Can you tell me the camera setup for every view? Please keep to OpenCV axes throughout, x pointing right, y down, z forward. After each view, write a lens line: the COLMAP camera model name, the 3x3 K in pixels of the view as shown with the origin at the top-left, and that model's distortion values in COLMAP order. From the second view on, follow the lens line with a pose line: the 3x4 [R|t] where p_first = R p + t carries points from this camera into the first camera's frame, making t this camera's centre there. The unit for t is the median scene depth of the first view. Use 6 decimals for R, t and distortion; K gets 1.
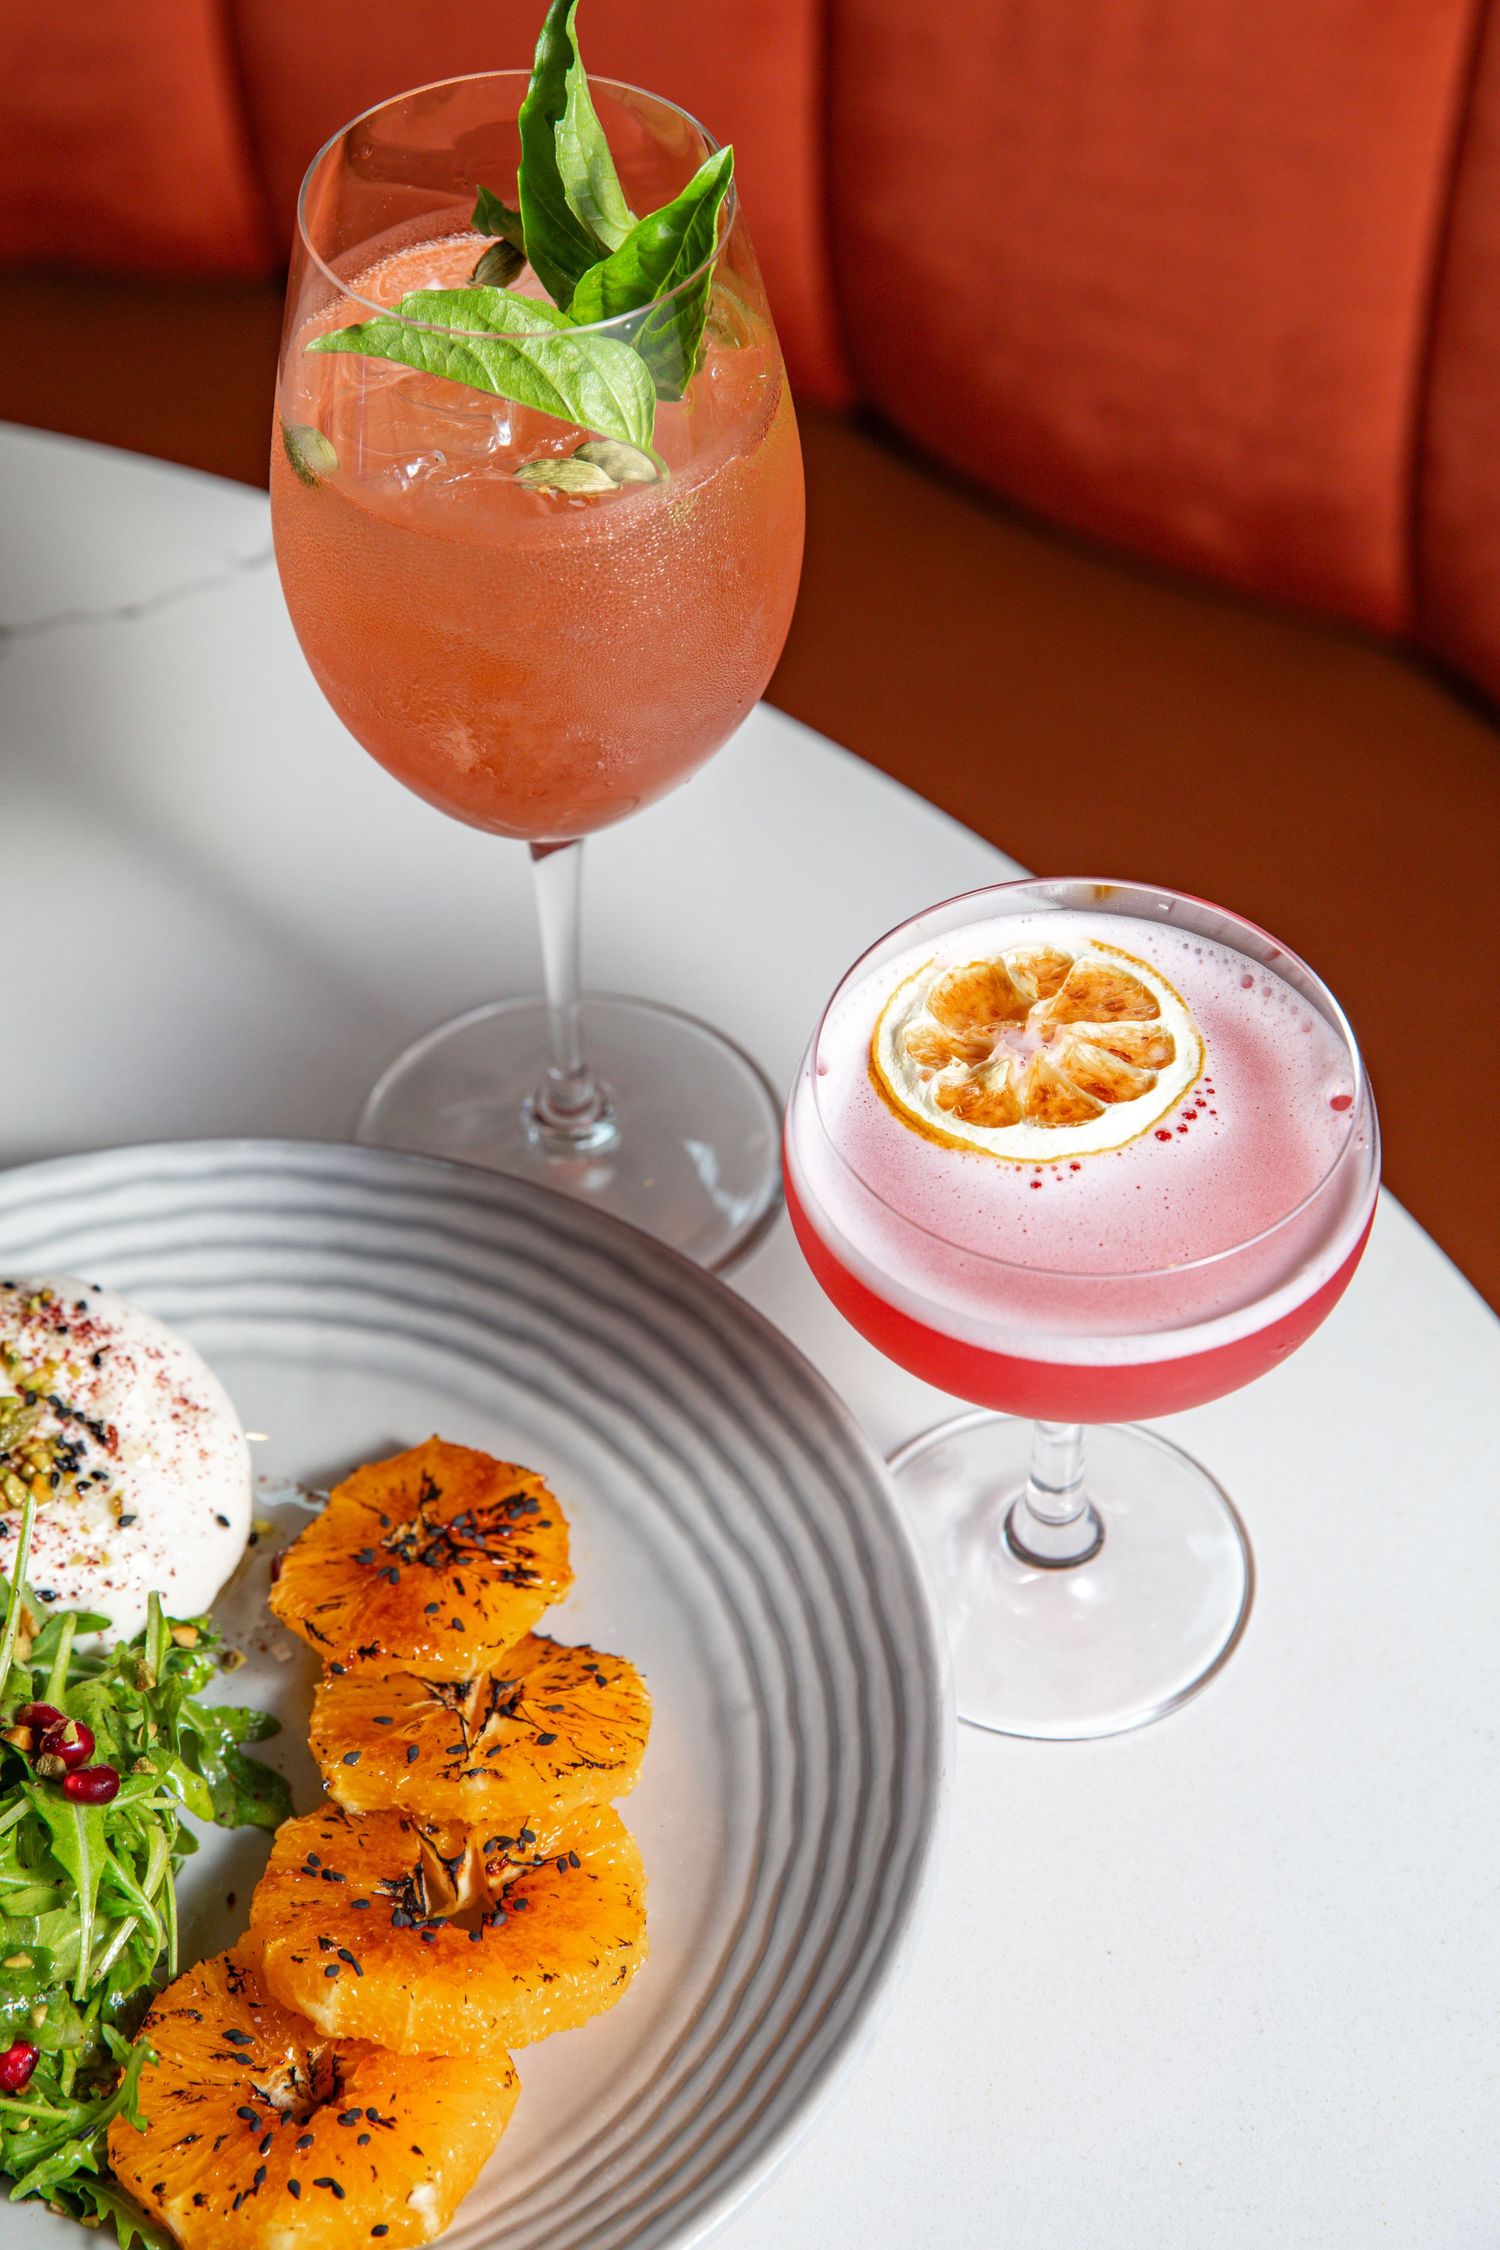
lens RADIAL K [[3897.6, 0, 841.2], [0, 3897.6, 1125.0], [0, 0, 1]] dist [-0.051749, -0.067931]
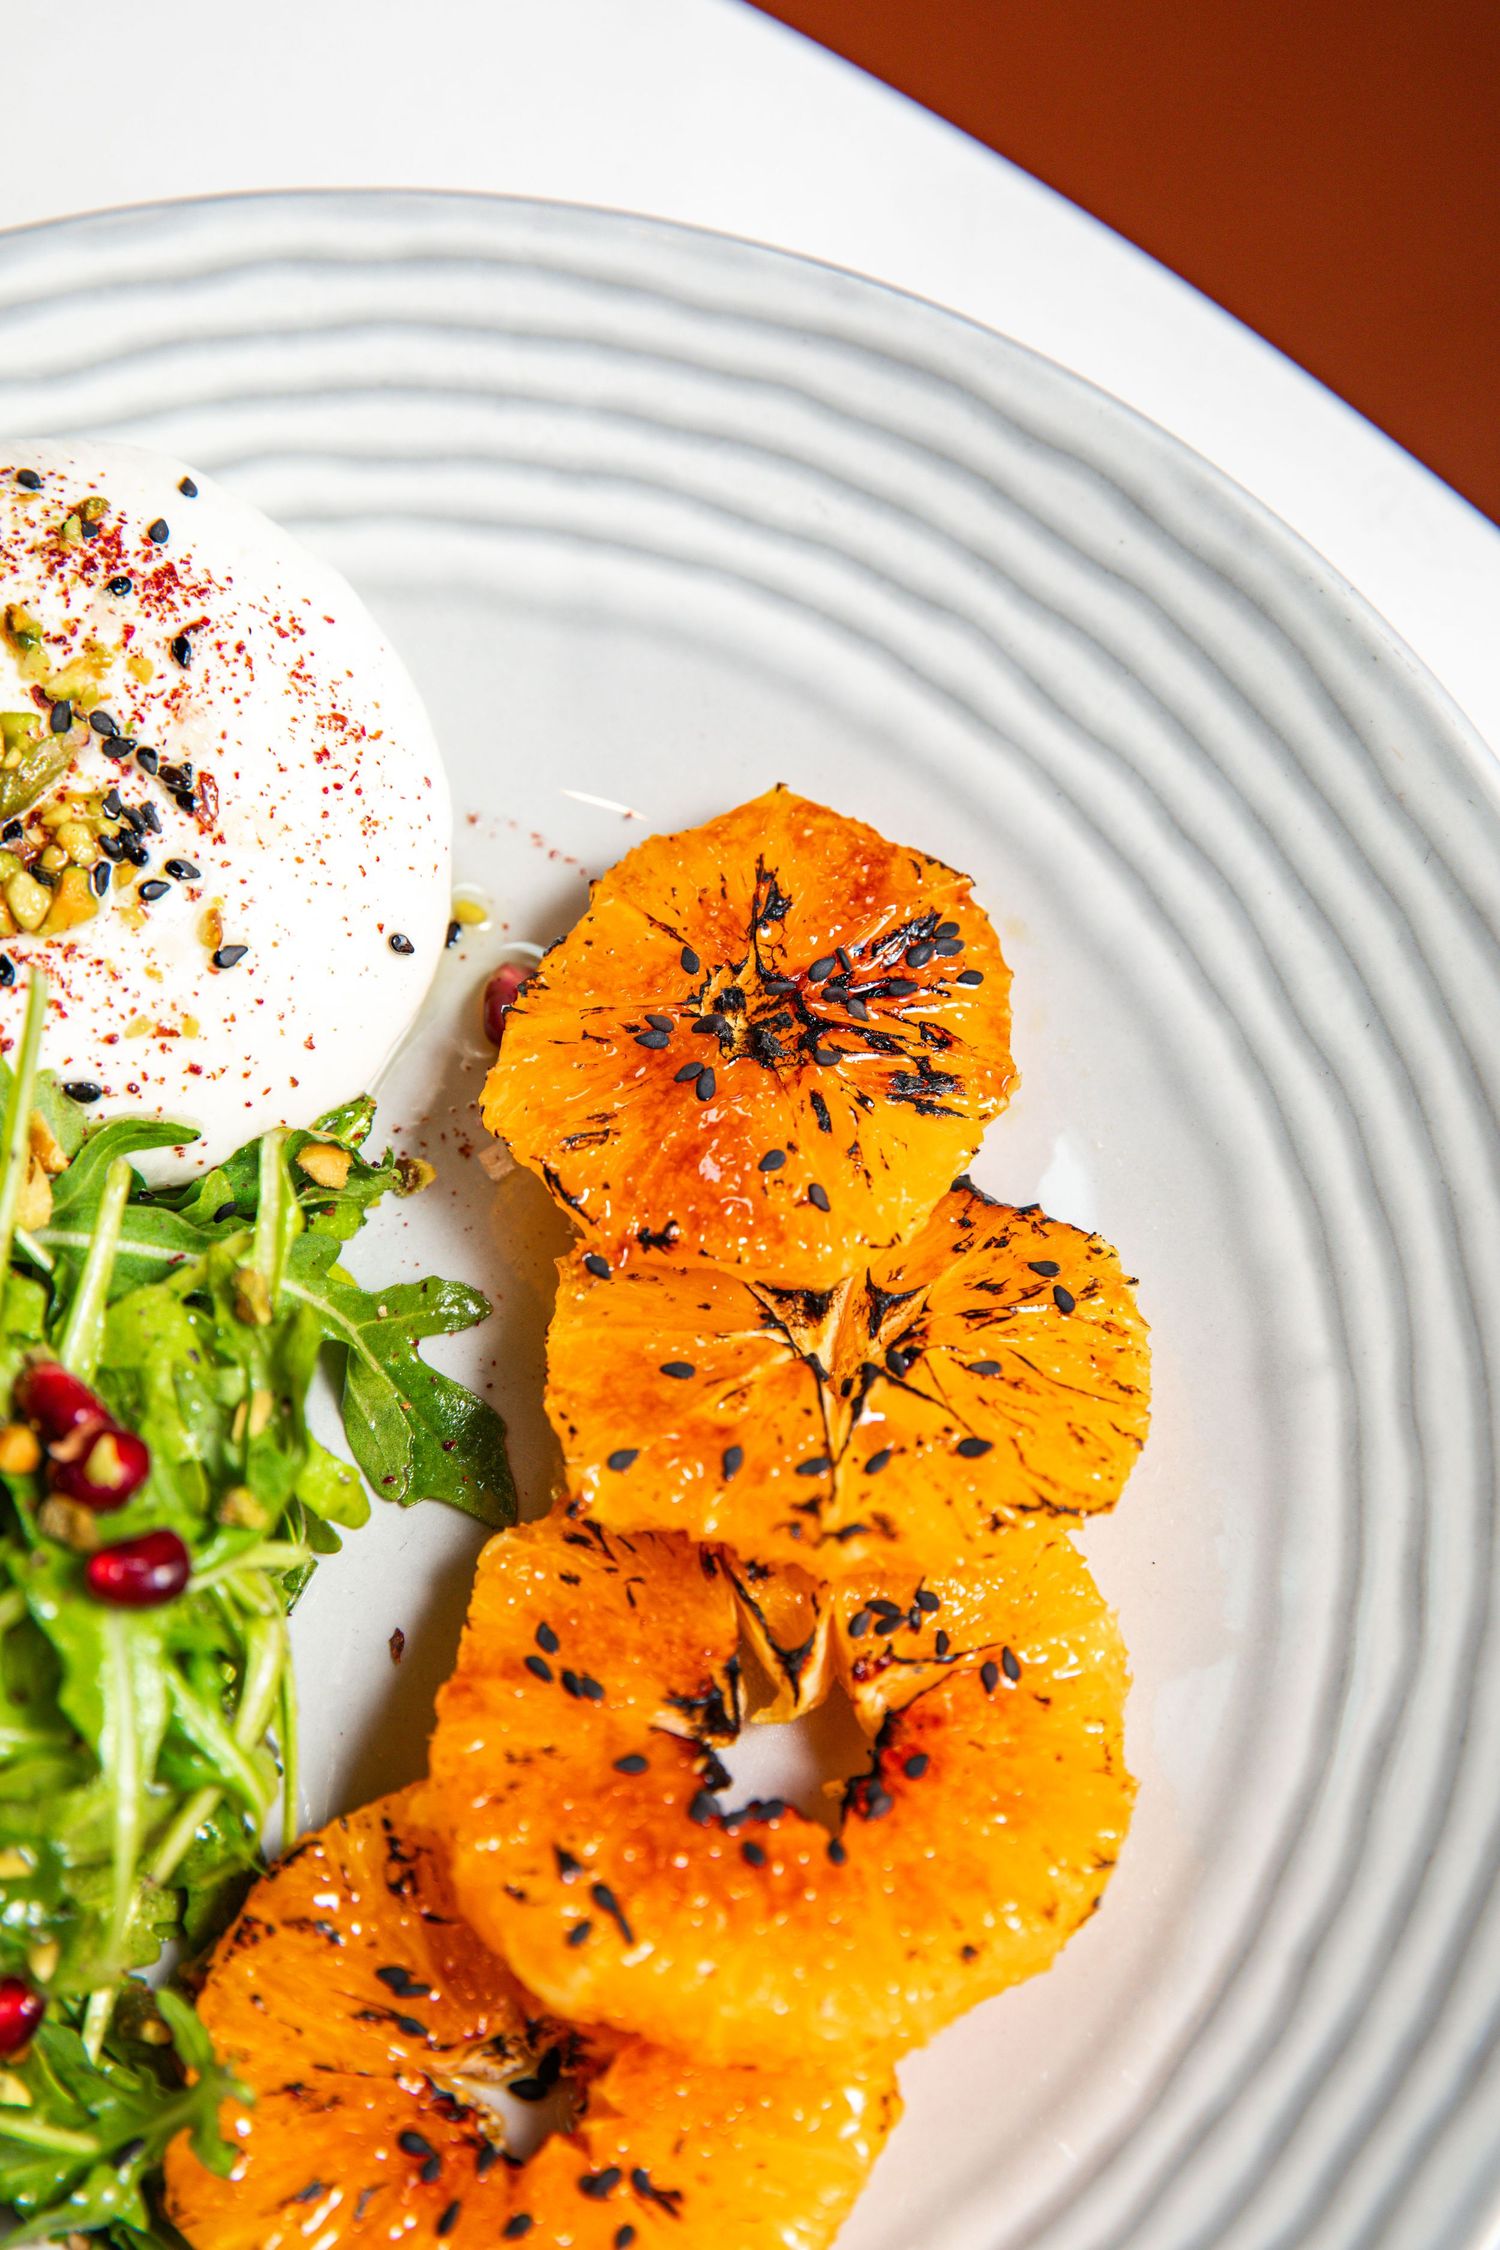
lens RADIAL K [[3897.6, 0, 841.2], [0, 3897.6, 1125.0], [0, 0, 1]] dist [-0.051749, -0.067931]
pose [[0.996516, 0.078183, -0.029043, -0.079444], [-0.064343, 0.942232, 0.328722, -0.063697], [0.053065, -0.325708, 0.943980, 0.476383]]
